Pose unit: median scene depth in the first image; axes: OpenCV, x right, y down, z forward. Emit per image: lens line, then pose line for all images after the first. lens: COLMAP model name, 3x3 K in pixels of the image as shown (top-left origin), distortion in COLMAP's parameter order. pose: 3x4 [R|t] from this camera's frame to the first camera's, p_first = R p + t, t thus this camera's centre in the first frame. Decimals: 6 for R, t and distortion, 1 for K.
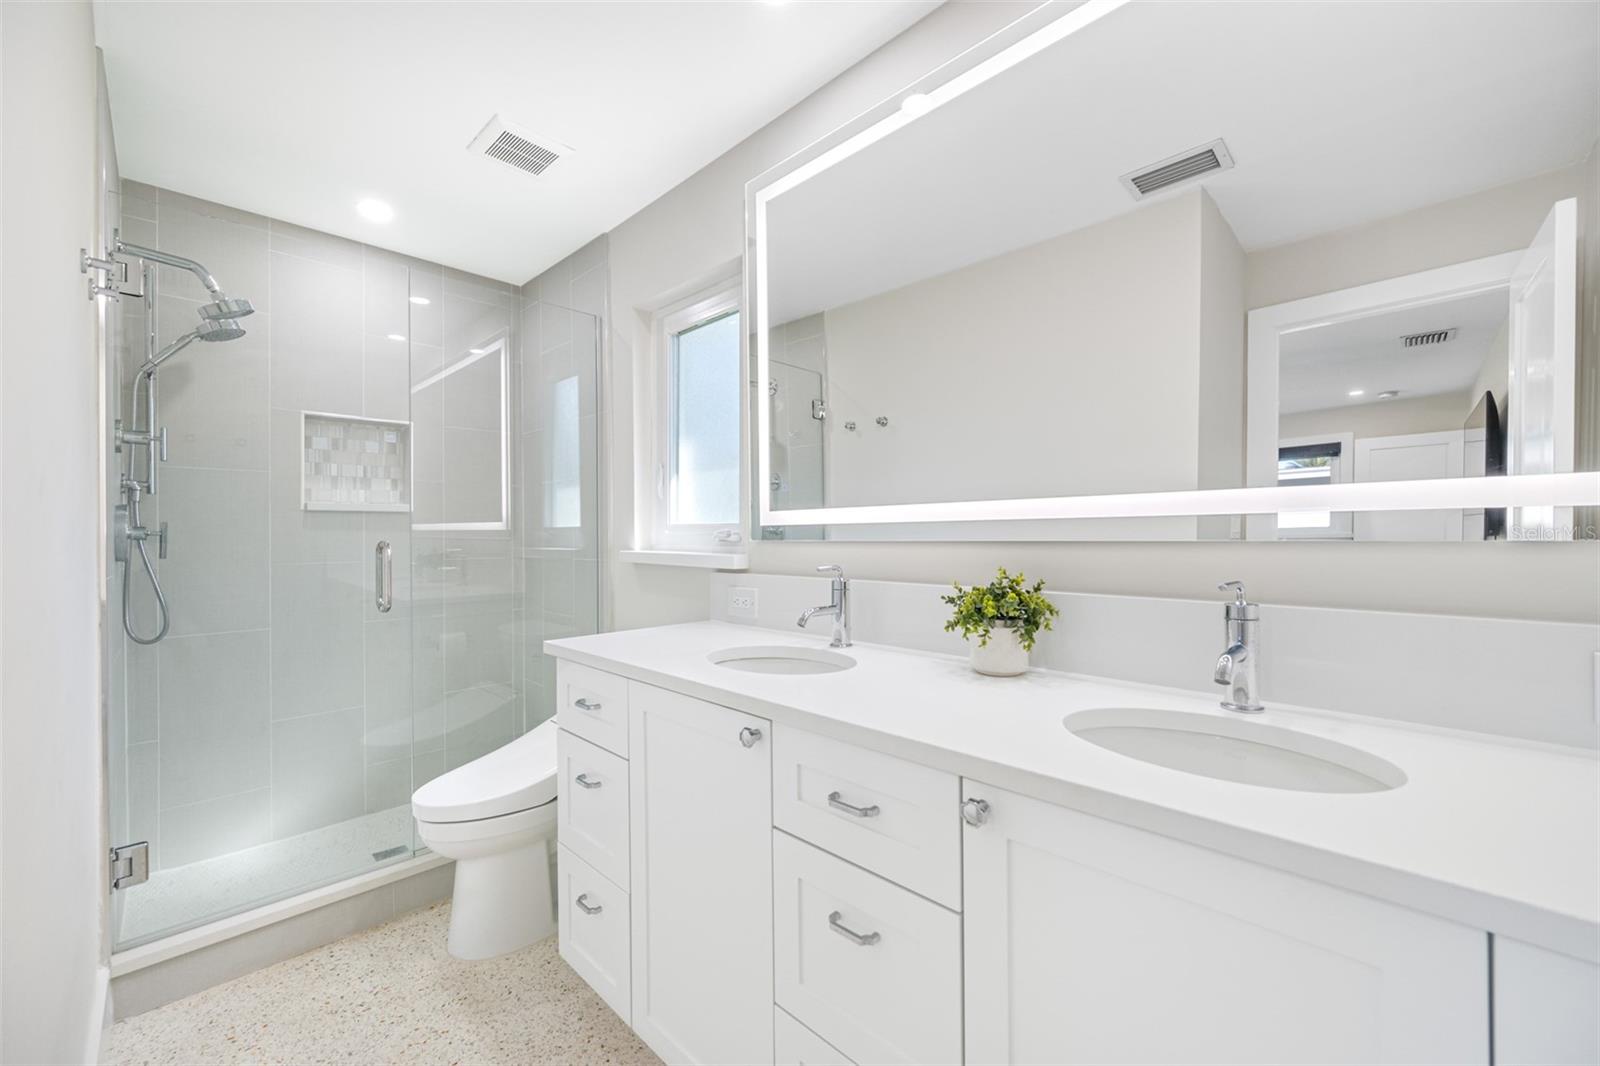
lens RADIAL K [[642.2, 0, 801.6], [0, 642.2, 534.1], [0, 0, 1]] dist [-0.004071, -0.000198]
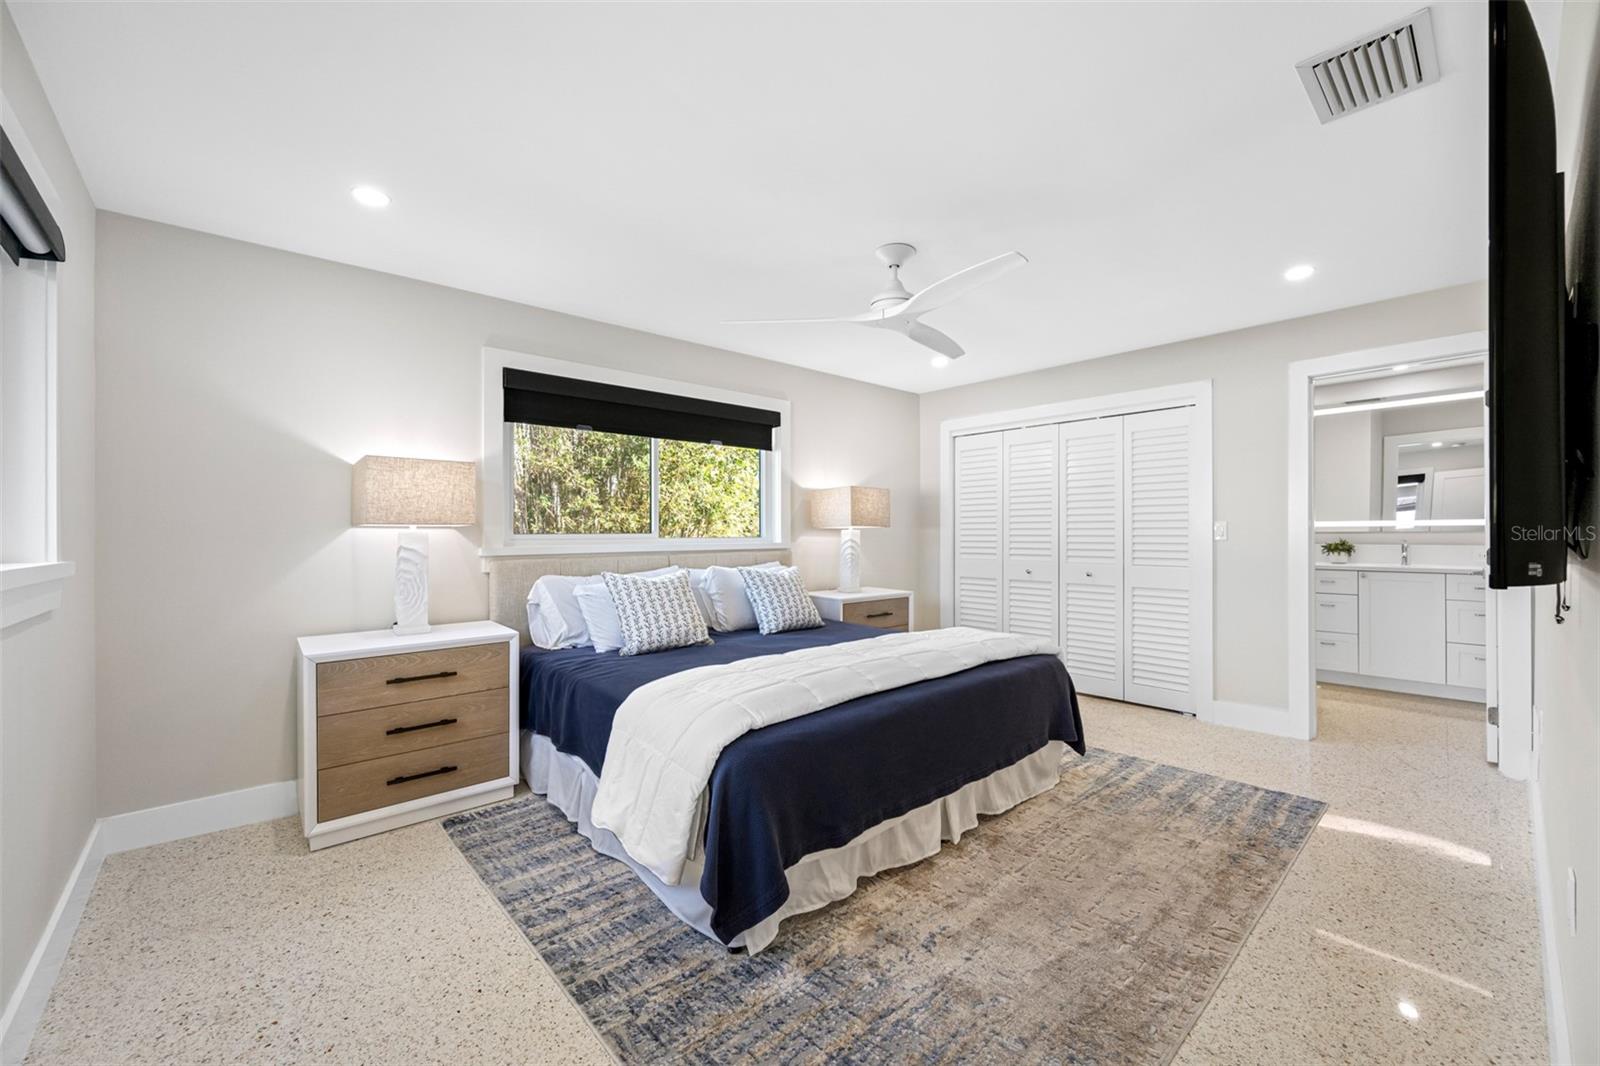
lens RADIAL K [[642.2, 0, 801.6], [0, 642.2, 534.1], [0, 0, 1]] dist [-0.004071, -0.000198]
pose [[0.997515, 0.002100, -0.070428, -1.916565], [-0.001960, 0.999996, 0.002049, 0.014803], [0.070432, -0.001906, 0.997515, -2.253390]]
